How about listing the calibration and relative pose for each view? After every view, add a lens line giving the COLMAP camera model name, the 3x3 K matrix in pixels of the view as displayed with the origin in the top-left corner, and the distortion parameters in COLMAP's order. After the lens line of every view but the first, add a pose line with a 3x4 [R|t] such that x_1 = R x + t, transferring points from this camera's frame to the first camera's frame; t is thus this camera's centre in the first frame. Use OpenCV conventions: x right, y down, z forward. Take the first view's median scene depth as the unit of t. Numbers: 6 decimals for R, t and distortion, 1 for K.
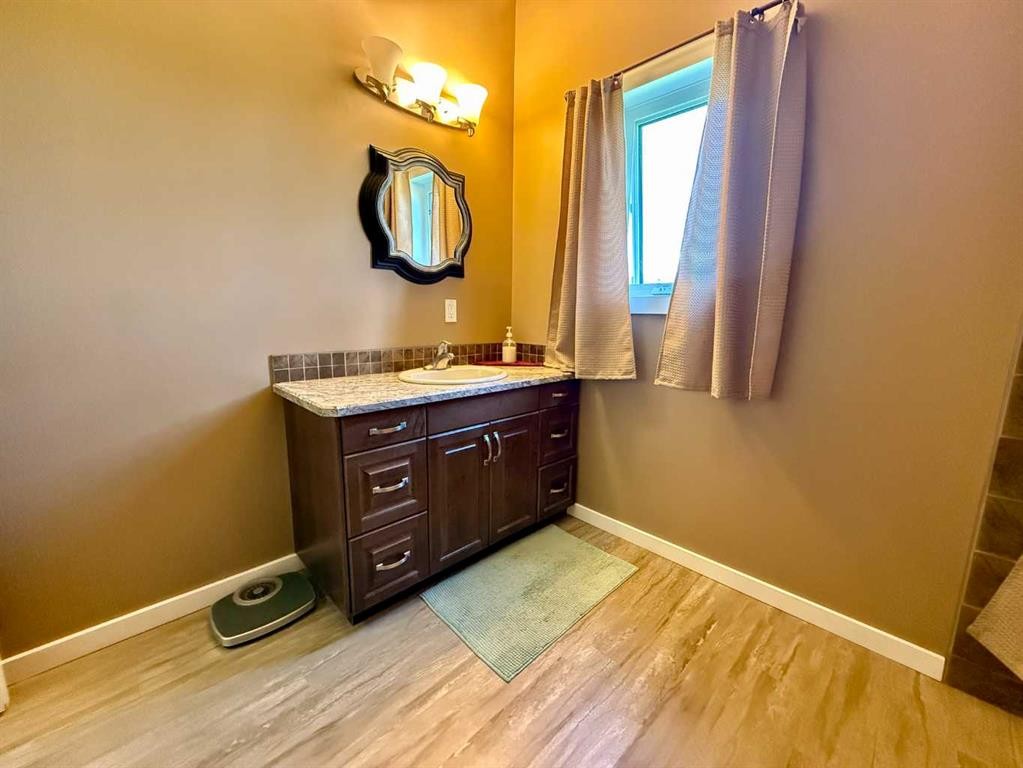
lens RADIAL K [[407.1, 0, 515.8], [0, 407.1, 379.3], [0, 0, 1]] dist [-0.000872, -0.000036]
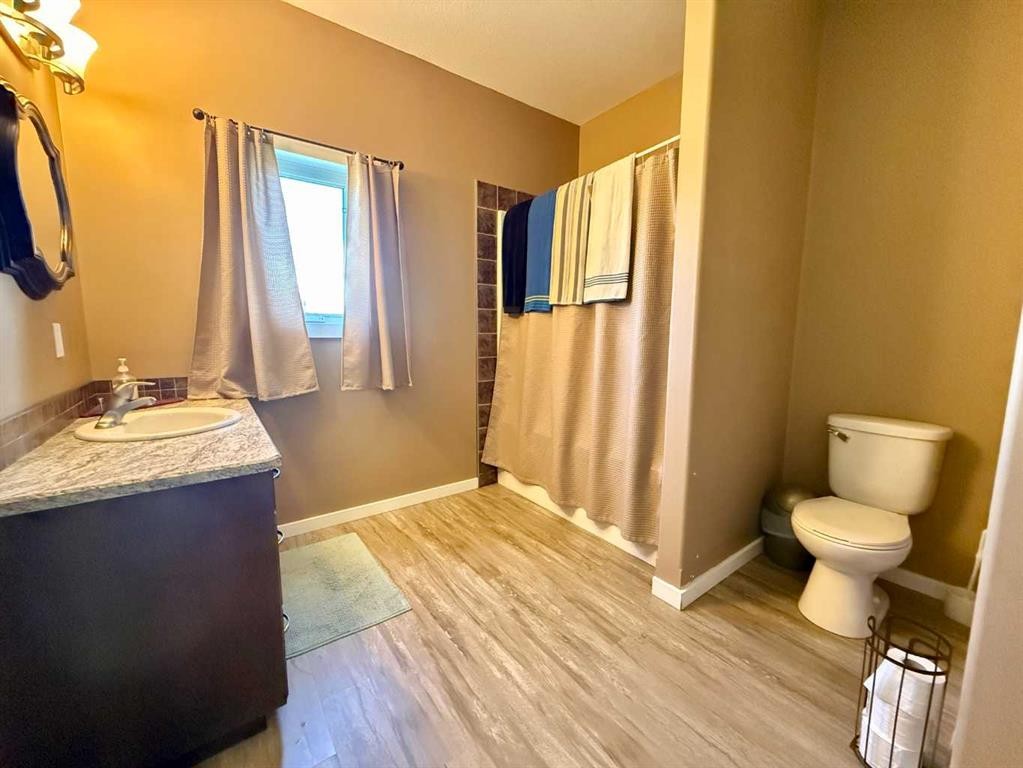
lens RADIAL K [[407.1, 0, 515.8], [0, 407.1, 379.3], [0, 0, 1]] dist [-0.000872, -0.000036]
pose [[0.138752, -0.132639, 0.981405, -0.908178], [0.152243, 0.982067, 0.111204, -0.088308], [-0.978555, 0.133983, 0.156457, 0.249637]]
